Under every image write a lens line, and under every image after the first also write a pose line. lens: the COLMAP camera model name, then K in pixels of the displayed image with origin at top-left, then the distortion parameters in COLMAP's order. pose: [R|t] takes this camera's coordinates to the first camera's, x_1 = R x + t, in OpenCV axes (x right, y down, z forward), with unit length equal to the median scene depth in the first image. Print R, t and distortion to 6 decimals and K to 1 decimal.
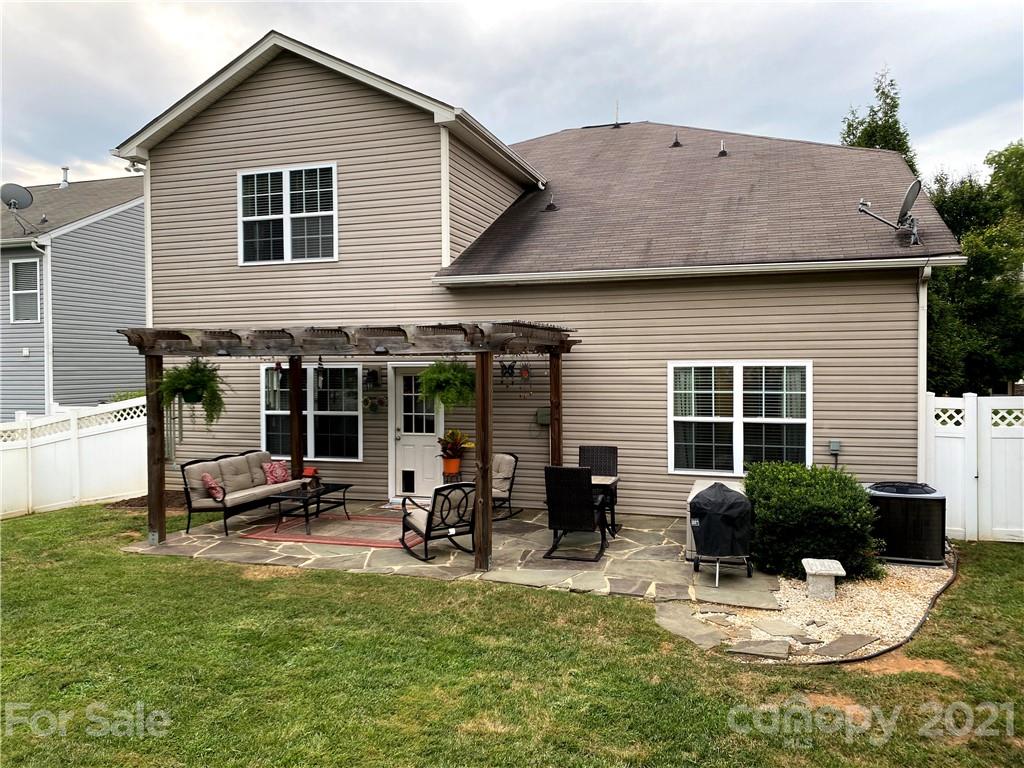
lens RADIAL K [[778.2, 0, 512.9], [0, 778.2, 383.6], [0, 0, 1]] dist [0.108072, -0.000712]
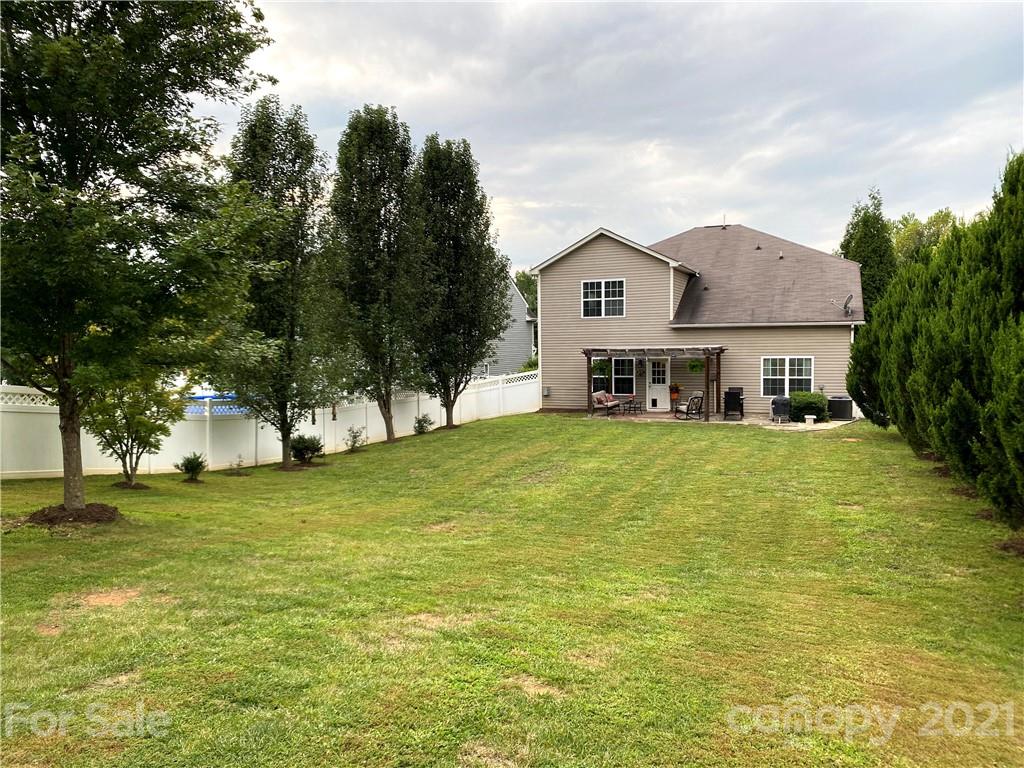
lens RADIAL K [[778.2, 0, 508.5], [0, 778.2, 392.6], [0, 0, 1]] dist [0.108072, -0.000712]
pose [[0.997915, -0.005689, -0.064289, -0.451799], [0.008890, 0.998729, 0.049619, -0.040931], [0.063925, -0.050087, 0.996697, -1.613750]]
